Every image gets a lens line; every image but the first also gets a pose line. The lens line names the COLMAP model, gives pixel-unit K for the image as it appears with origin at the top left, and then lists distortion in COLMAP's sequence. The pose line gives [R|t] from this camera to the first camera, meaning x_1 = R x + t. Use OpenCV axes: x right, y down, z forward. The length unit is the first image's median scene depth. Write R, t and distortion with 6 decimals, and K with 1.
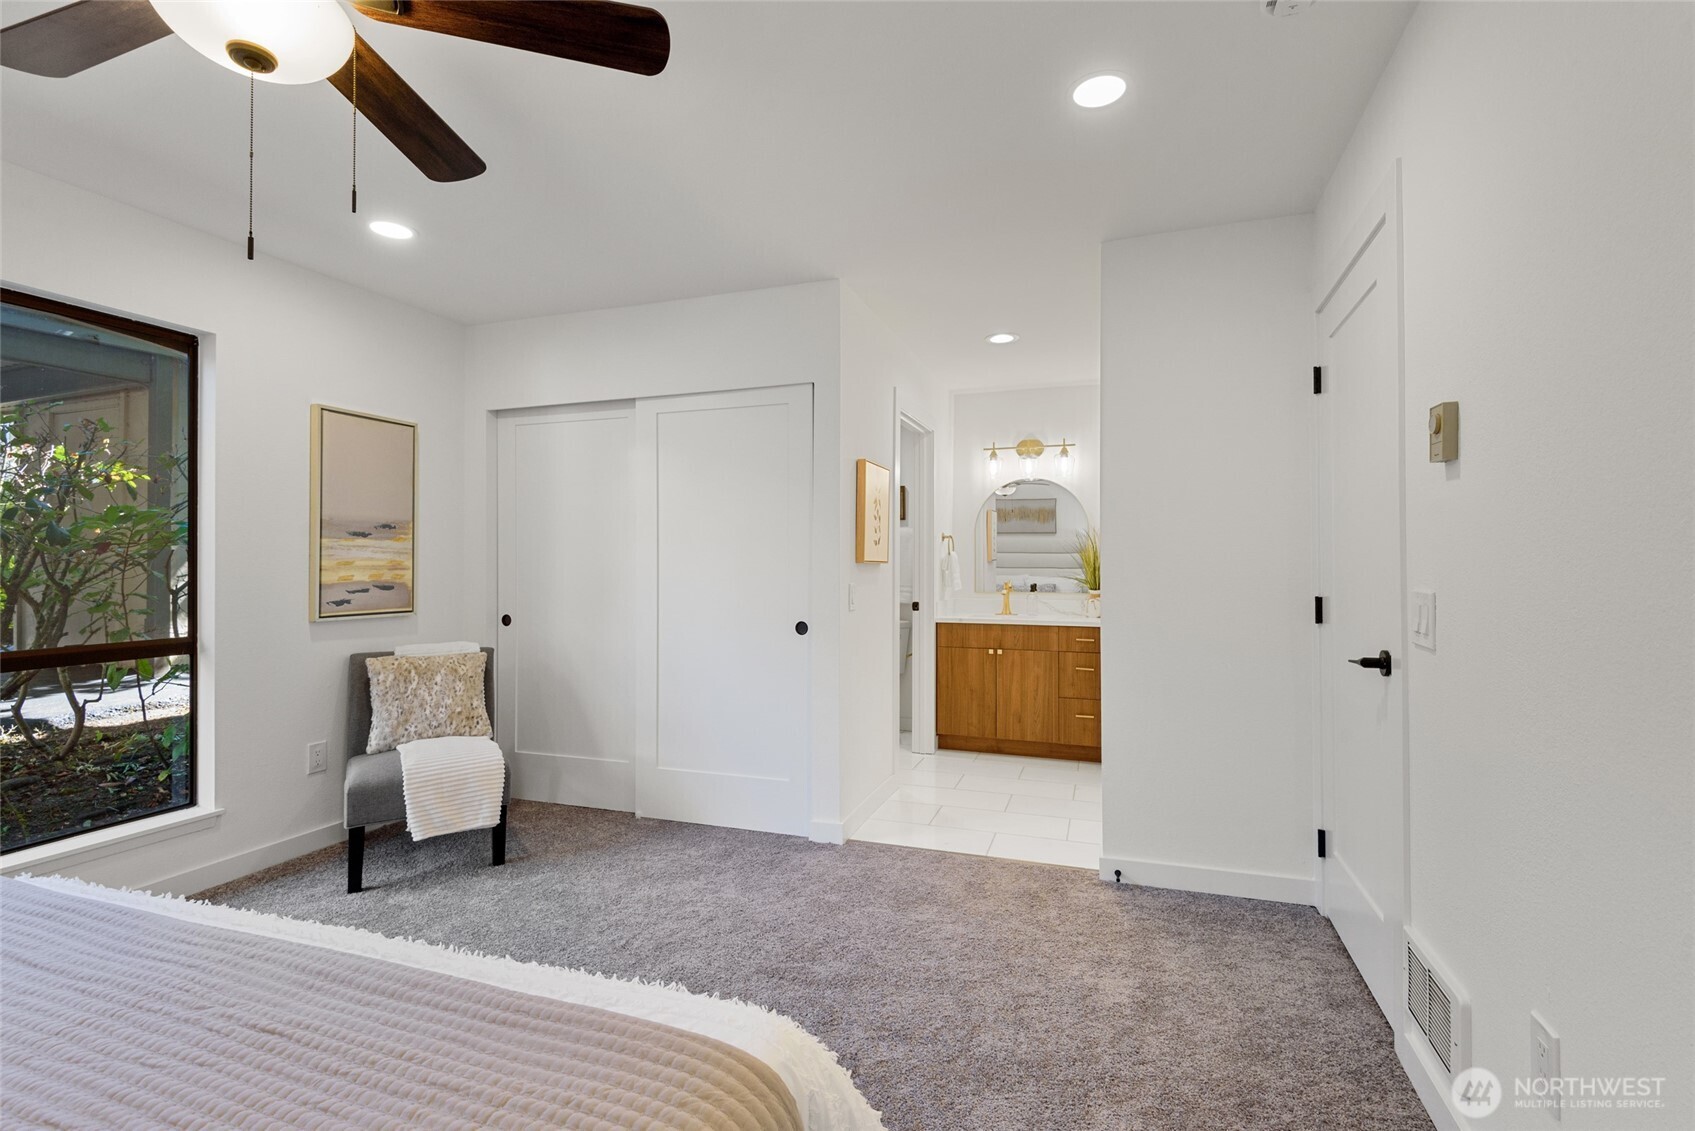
lens RADIAL K [[775.2, 0, 852.2], [0, 775.2, 553.7], [0, 0, 1]] dist [0.025171, -0.002791]
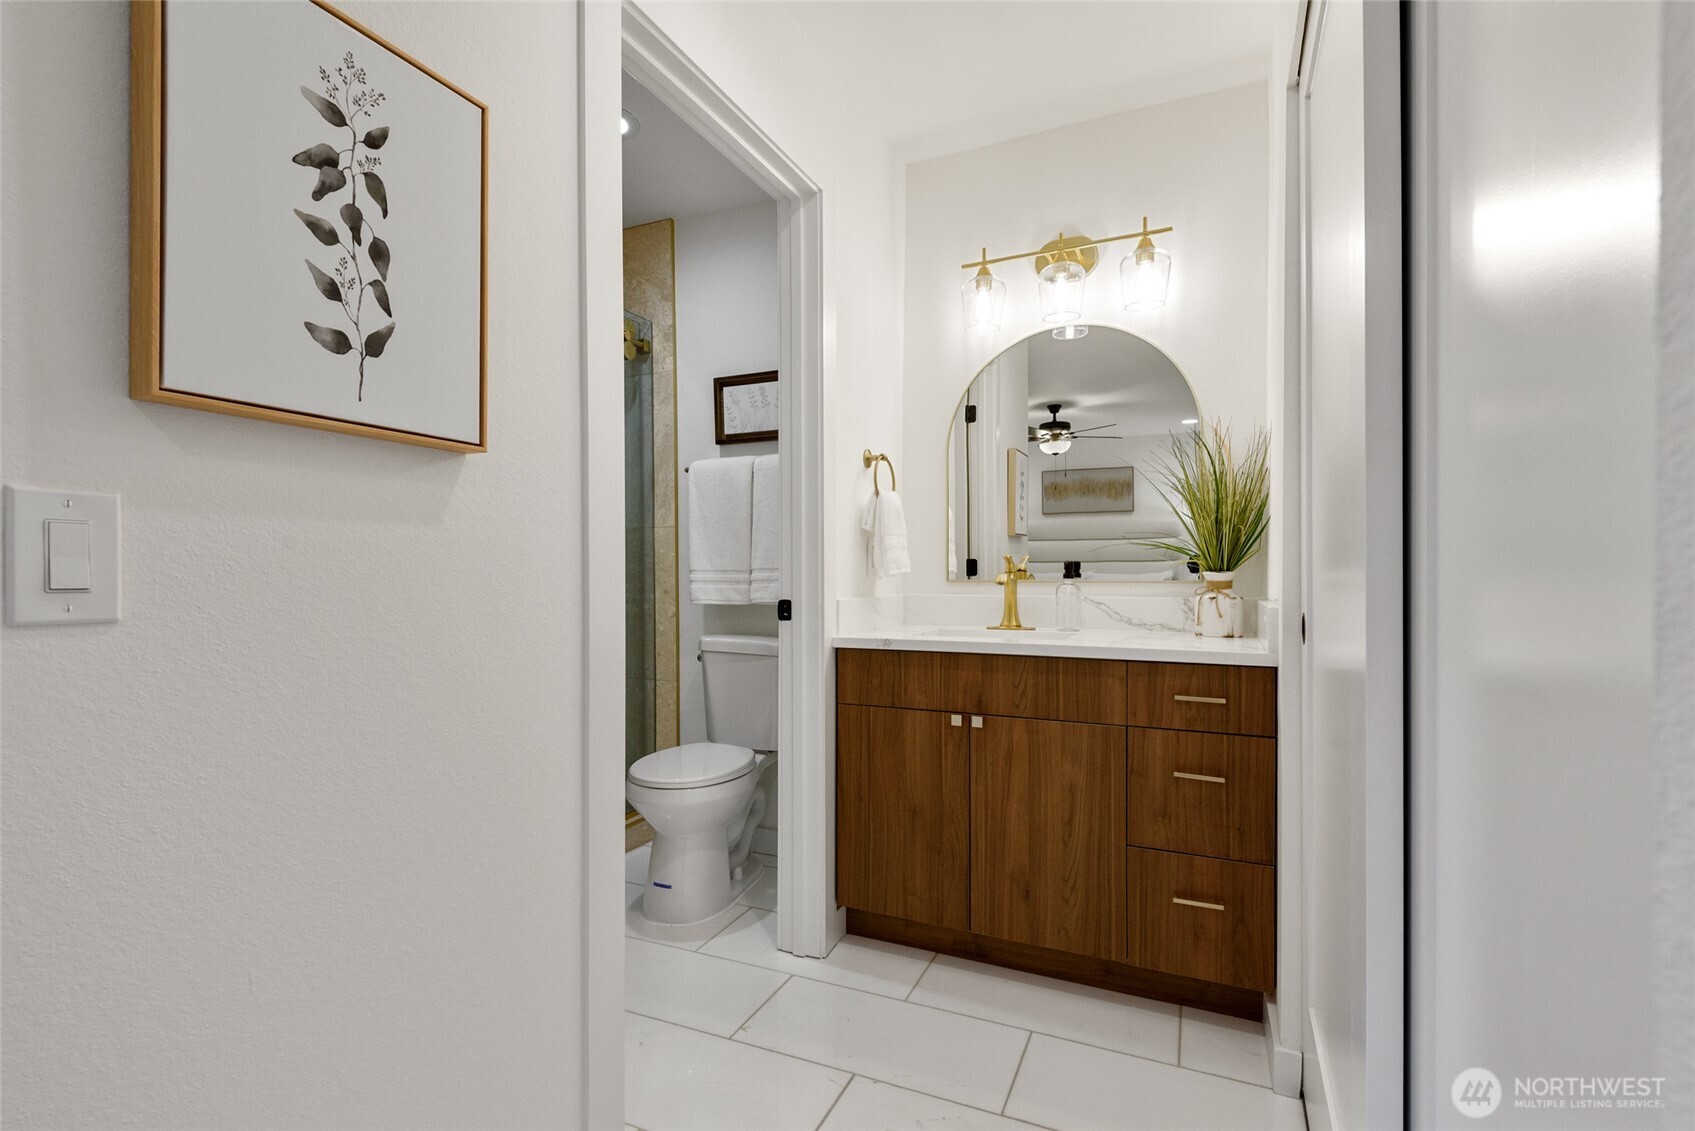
lens RADIAL K [[775.2, 0, 840.8], [0, 775.2, 582.7], [0, 0, 1]] dist [0.025171, -0.002791]
pose [[0.994288, -0.002753, -0.106696, 0.158672], [0.005261, 0.999716, 0.023236, 0.043009], [0.106602, -0.023665, 0.994020, 0.576601]]
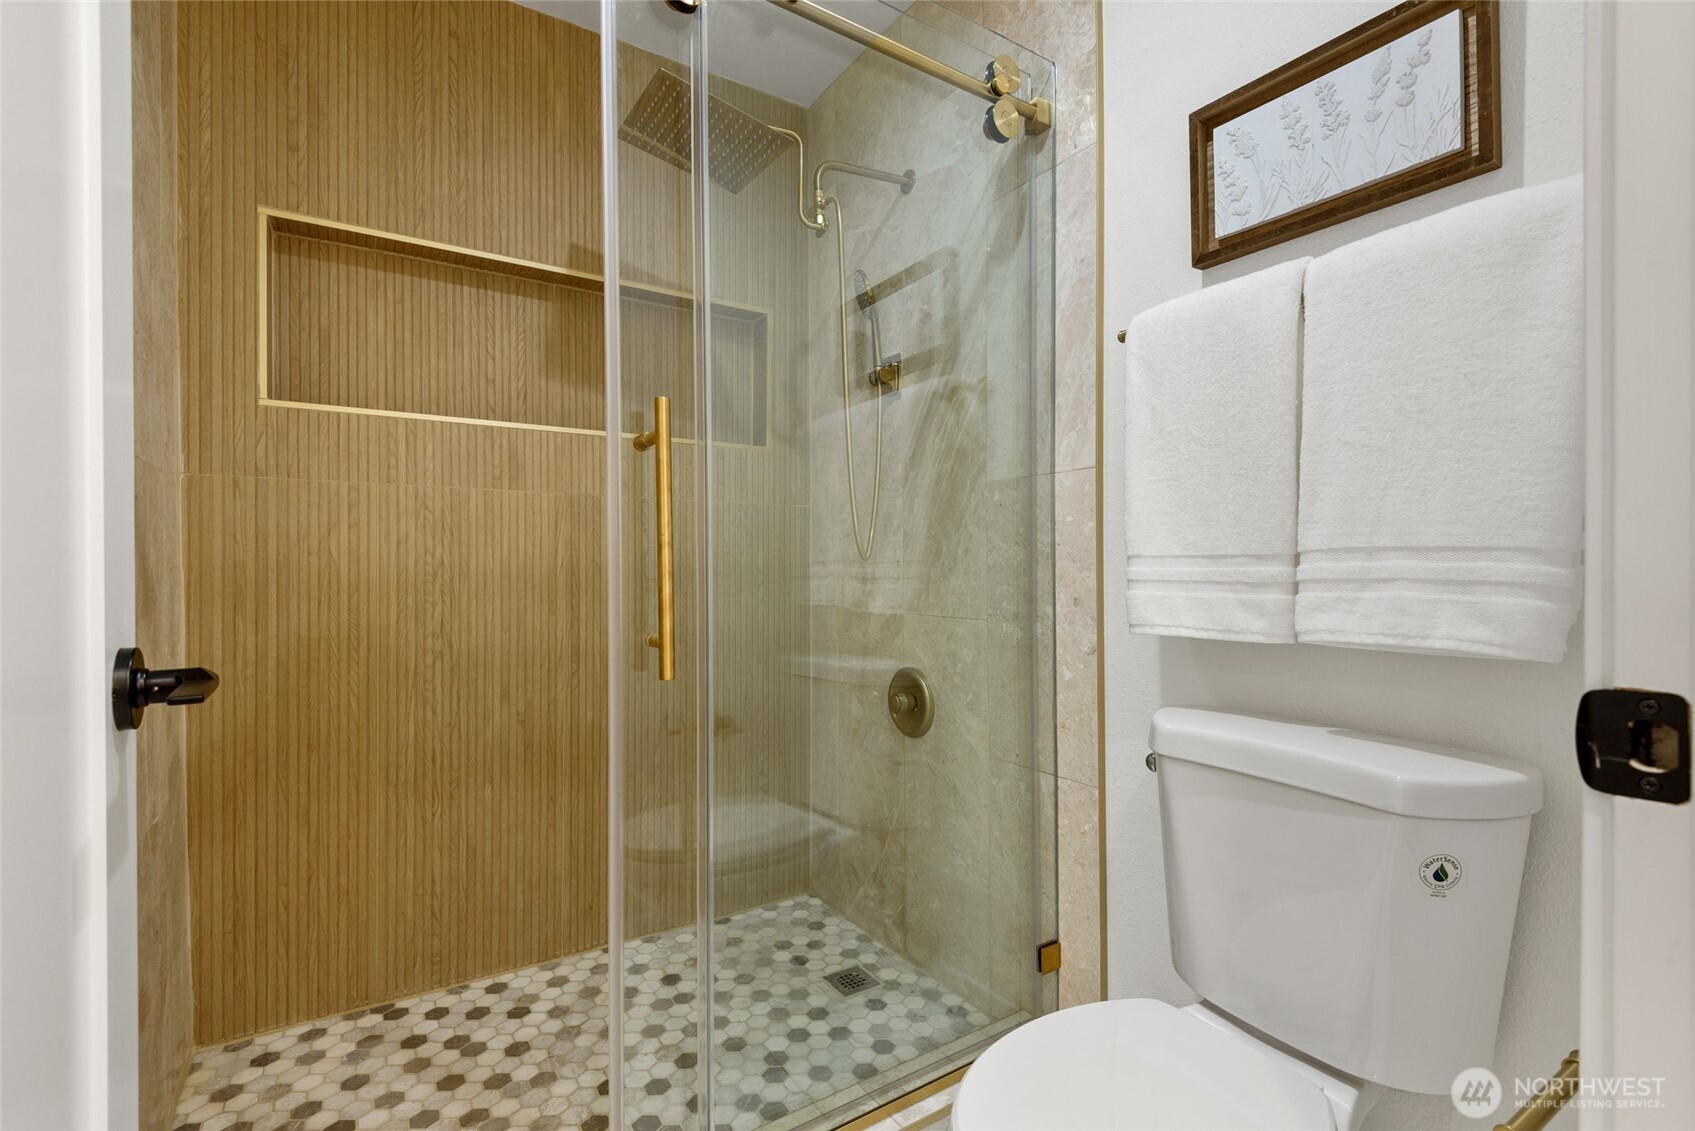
lens RADIAL K [[775.2, 0, 853.0], [0, 775.2, 569.1], [0, 0, 1]] dist [0.025171, -0.002791]
pose [[0.800736, -0.001727, -0.599015, 0.086200], [0.007543, 0.999946, 0.007199, 0.047097], [0.598970, -0.010283, 0.800705, 0.814727]]
